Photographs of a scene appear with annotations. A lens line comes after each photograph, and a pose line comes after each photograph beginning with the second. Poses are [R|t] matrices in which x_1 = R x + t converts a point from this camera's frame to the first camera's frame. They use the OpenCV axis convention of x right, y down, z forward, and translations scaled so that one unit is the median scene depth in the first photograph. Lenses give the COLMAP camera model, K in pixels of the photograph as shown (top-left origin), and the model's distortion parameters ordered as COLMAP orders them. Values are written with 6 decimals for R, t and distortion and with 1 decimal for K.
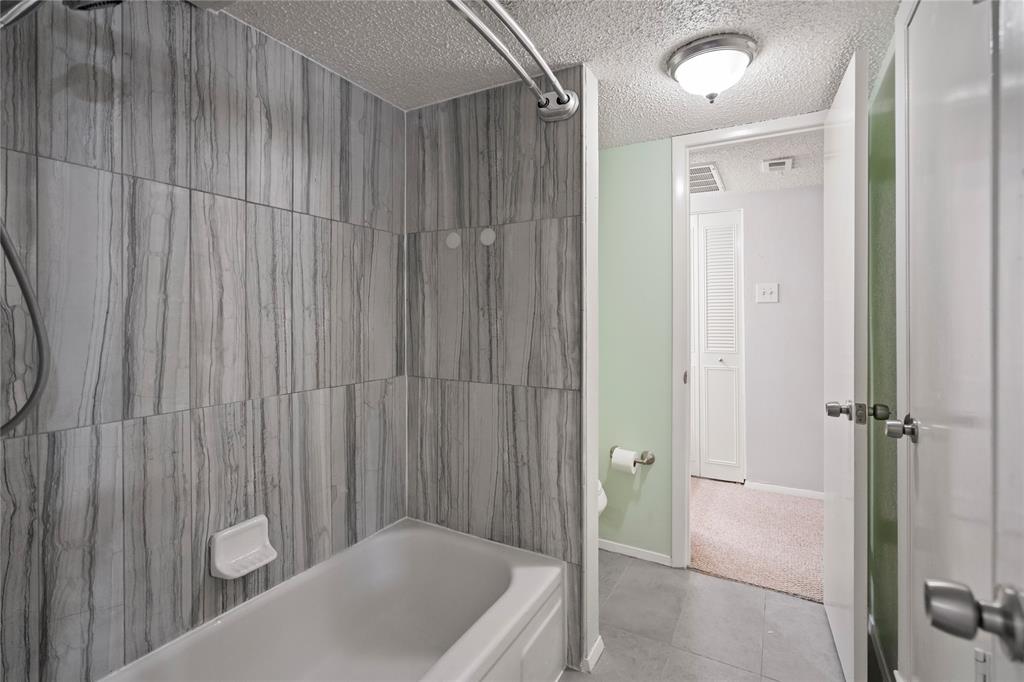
lens RADIAL K [[468.7, 0, 508.7], [0, 468.7, 344.7], [0, 0, 1]] dist [0.000118, 0.000174]
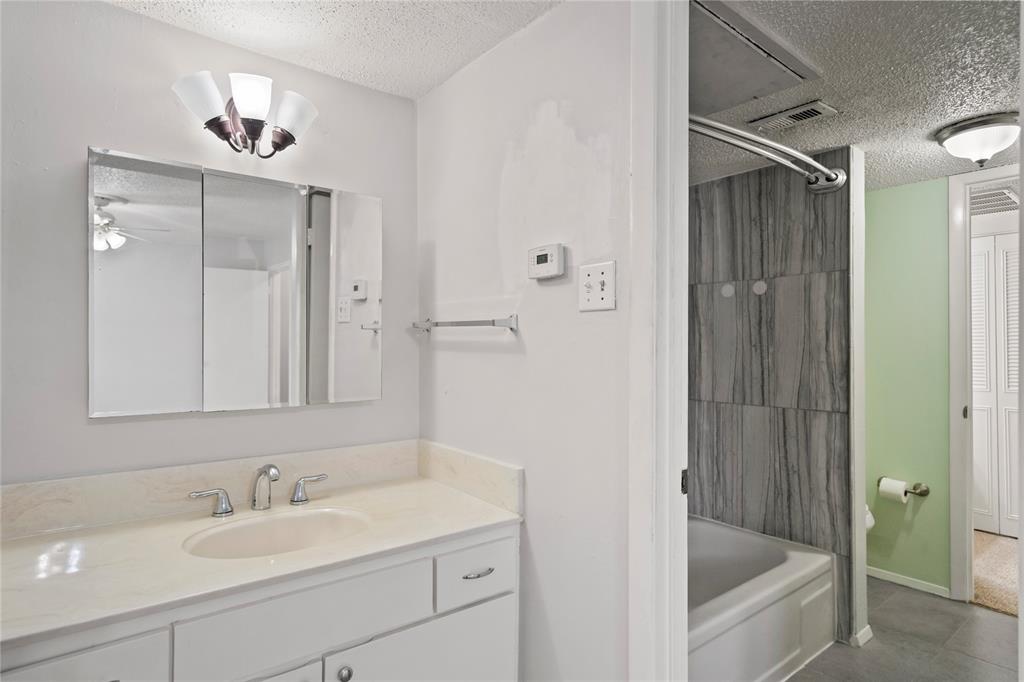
lens RADIAL K [[559.7, 0, 511.6], [0, 559.7, 357.2], [0, 0, 1]] dist [0.019572, -0.001660]
pose [[0.934613, 0.006715, -0.355602, -0.133389], [-0.022974, 0.998873, -0.041521, 0.031101], [0.354922, 0.046975, 0.933715, -0.634466]]
